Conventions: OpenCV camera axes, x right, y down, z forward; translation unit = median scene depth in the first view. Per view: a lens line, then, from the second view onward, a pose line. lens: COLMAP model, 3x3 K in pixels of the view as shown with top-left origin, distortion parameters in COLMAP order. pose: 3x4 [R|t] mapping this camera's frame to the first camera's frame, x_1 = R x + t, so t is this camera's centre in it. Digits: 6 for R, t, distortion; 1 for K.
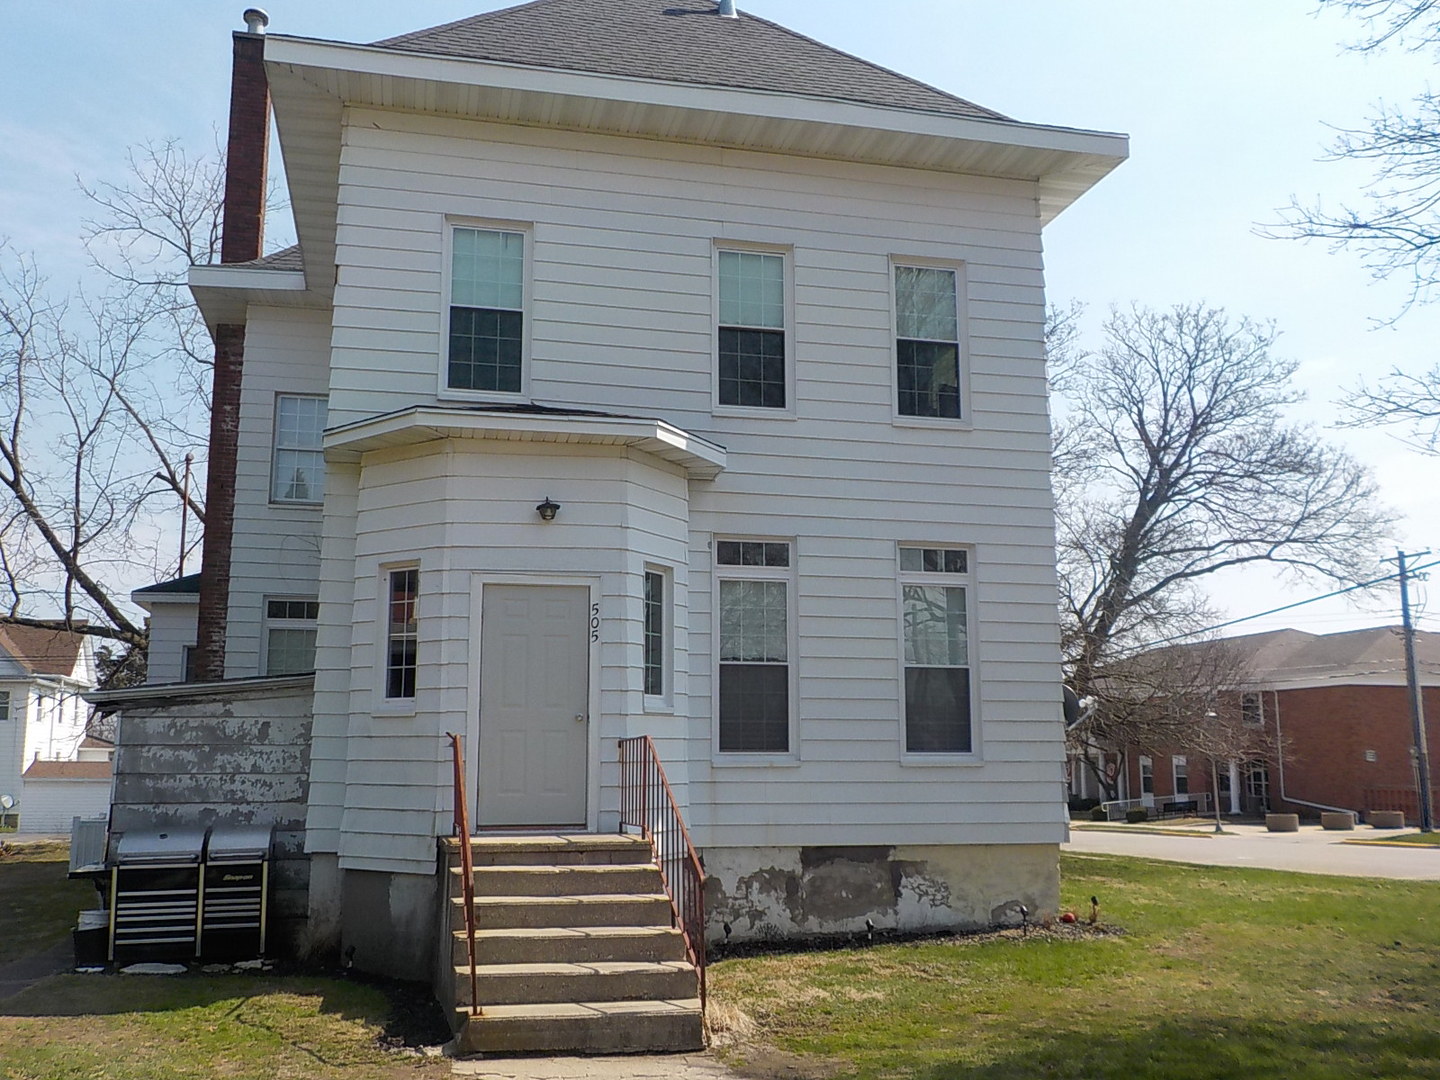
lens RADIAL K [[1357.3, 0, 720.0], [0, 1357.3, 540.0], [0, 0, 1]] dist [0.011058, -0.009852]
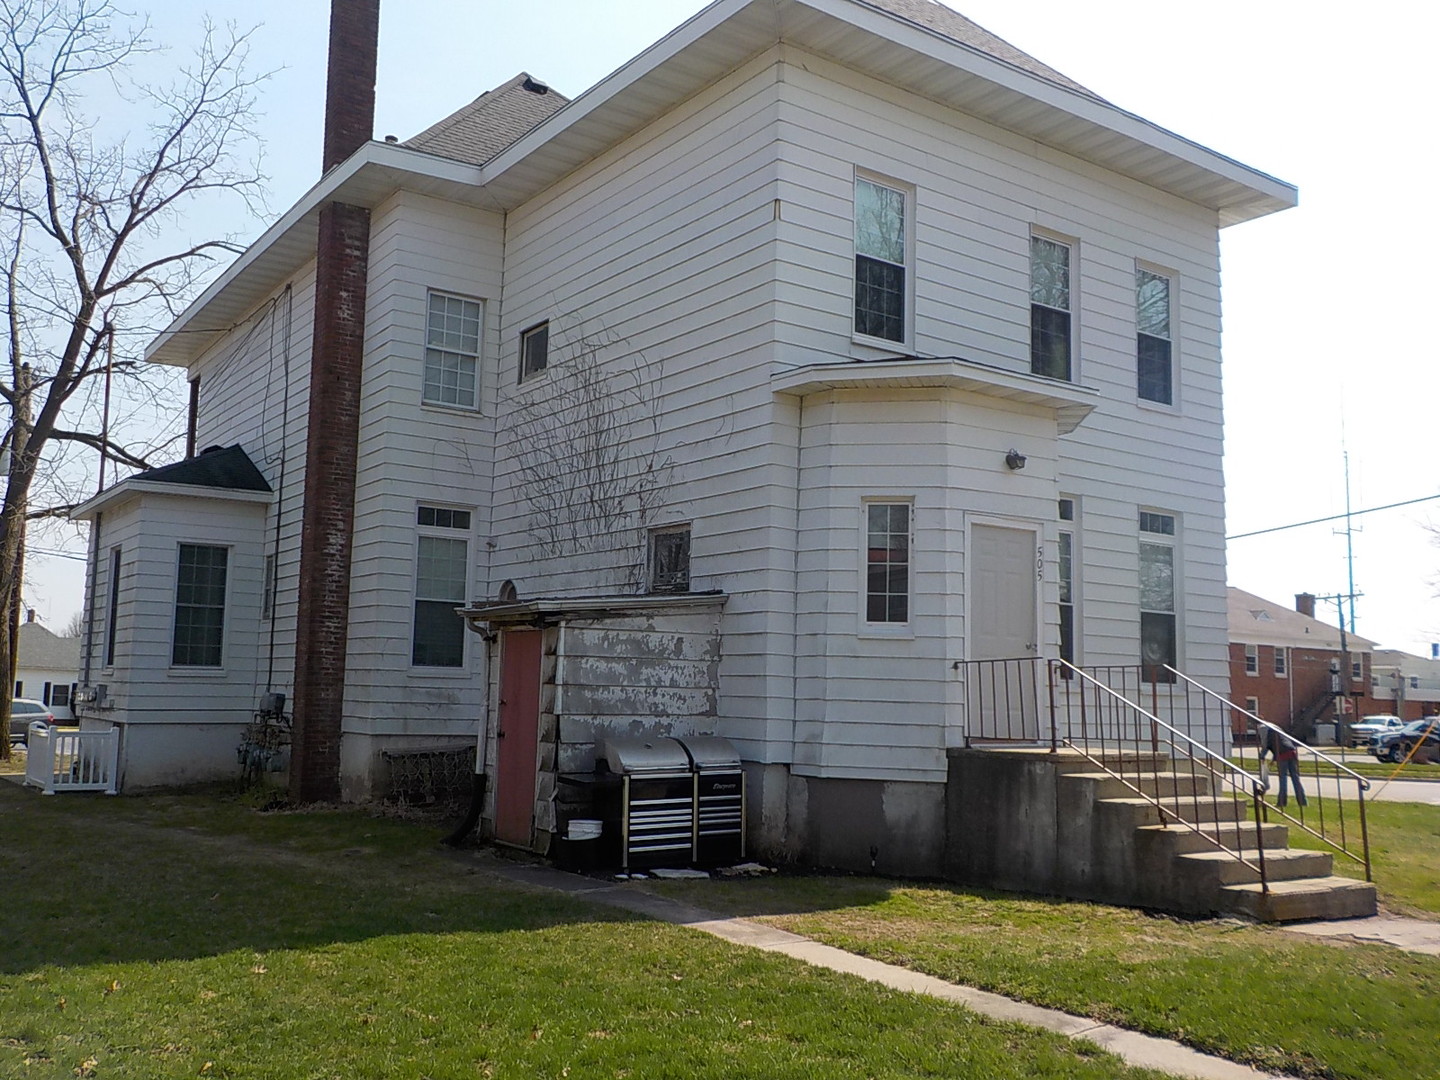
lens RADIAL K [[1357.3, 0, 720.0], [0, 1357.3, 540.0], [0, 0, 1]] dist [0.011058, -0.009852]
pose [[0.921415, 0.065331, 0.383048, -0.713243], [-0.086234, 0.995564, 0.037637, 0.019780], [-0.378890, -0.067711, 0.922961, 0.049727]]
